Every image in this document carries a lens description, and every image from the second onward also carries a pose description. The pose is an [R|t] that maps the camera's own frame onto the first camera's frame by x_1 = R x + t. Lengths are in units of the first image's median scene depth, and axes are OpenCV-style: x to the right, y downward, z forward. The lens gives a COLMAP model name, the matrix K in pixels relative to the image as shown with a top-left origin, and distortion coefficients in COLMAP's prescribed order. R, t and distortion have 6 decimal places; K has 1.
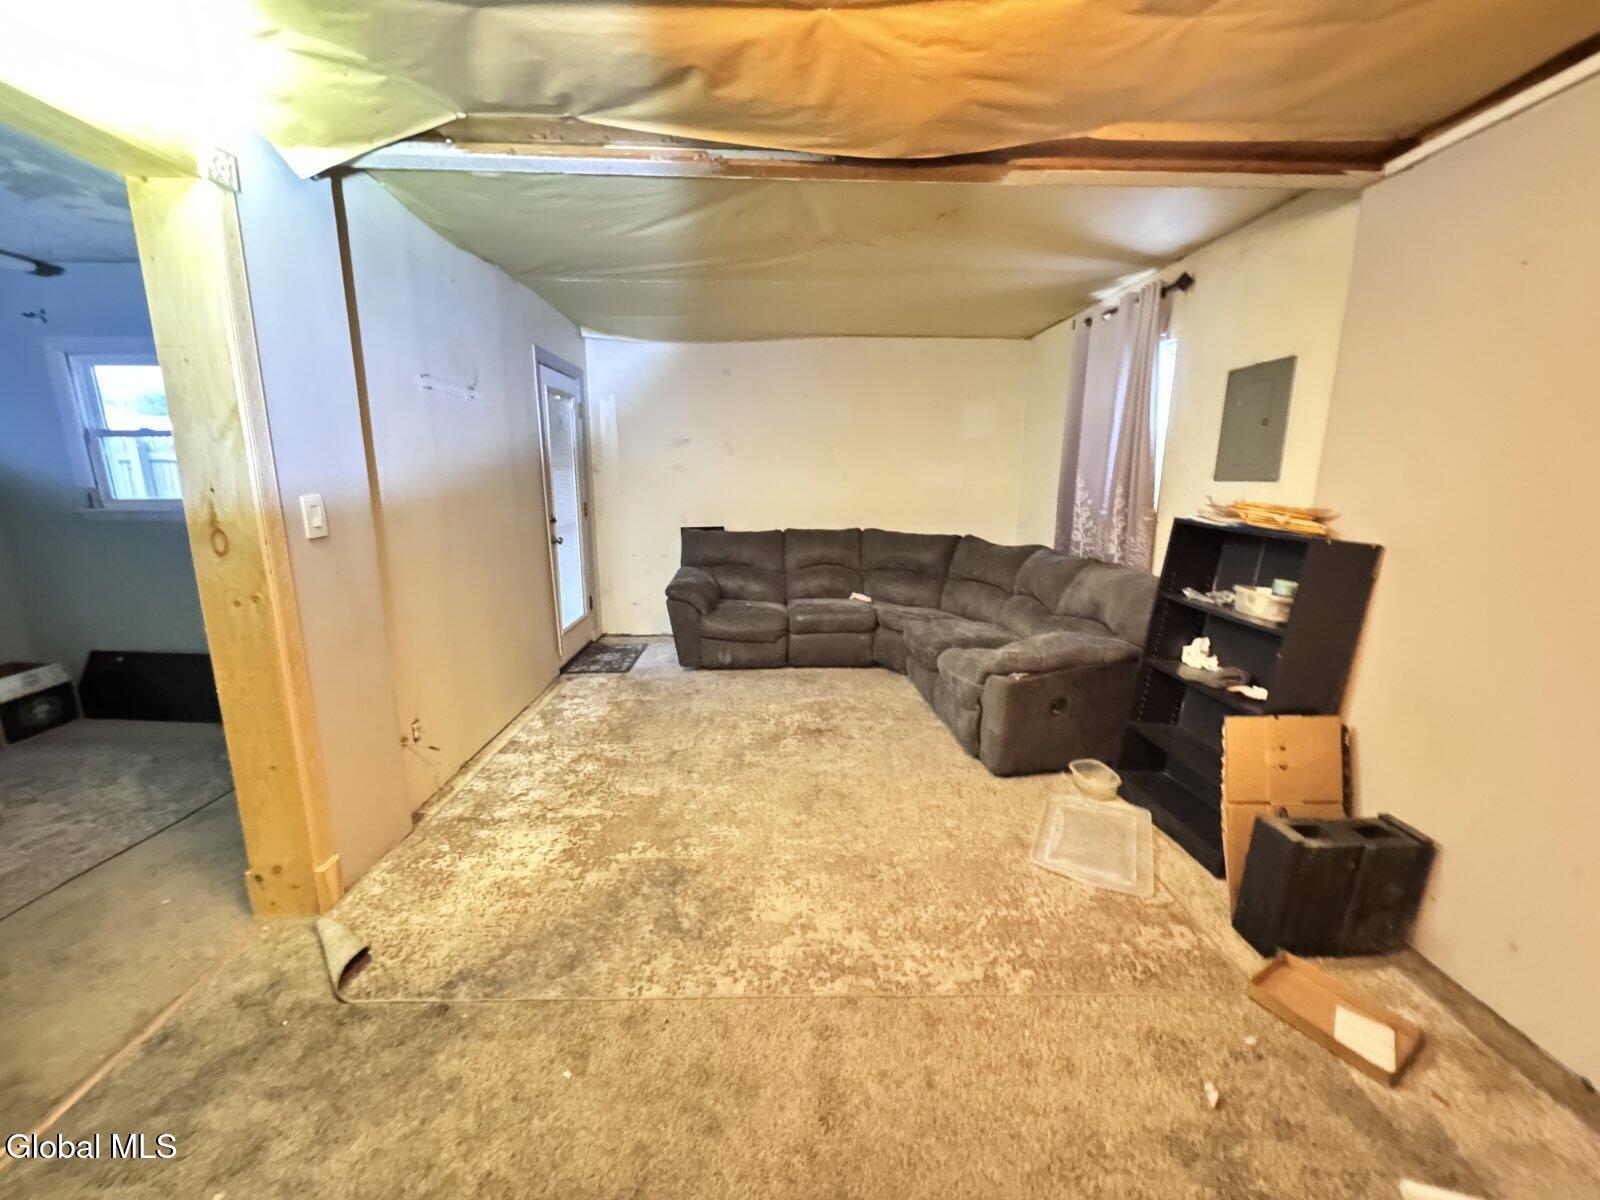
lens RADIAL K [[635.7, 0, 800.8], [0, 635.7, 599.7], [0, 0, 1]] dist [-0.004864, 0.000596]
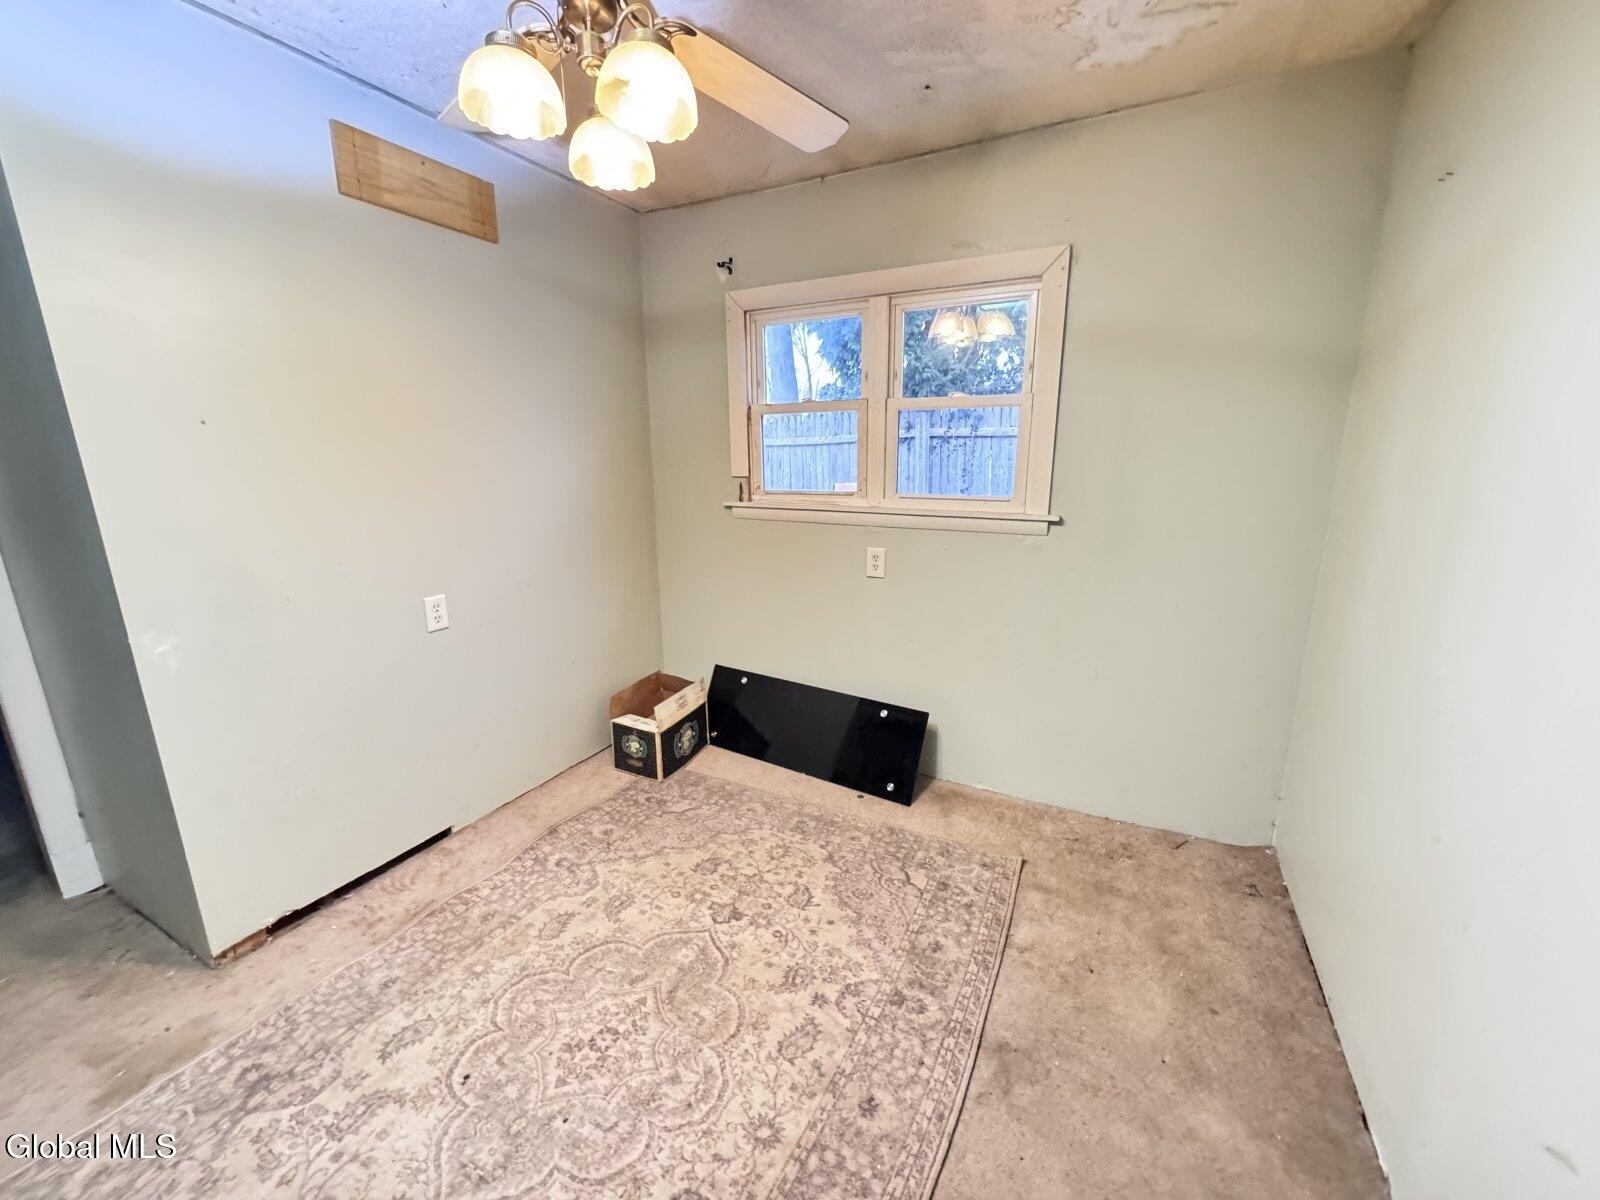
lens RADIAL K [[635.7, 0, 798.4], [0, 635.7, 602.0], [0, 0, 1]] dist [-0.004864, 0.000596]
pose [[0.869280, 0.092436, -0.485601, -0.805715], [-0.082769, 0.995710, 0.041371, -0.067965], [0.487342, 0.004230, 0.873201, 0.386036]]
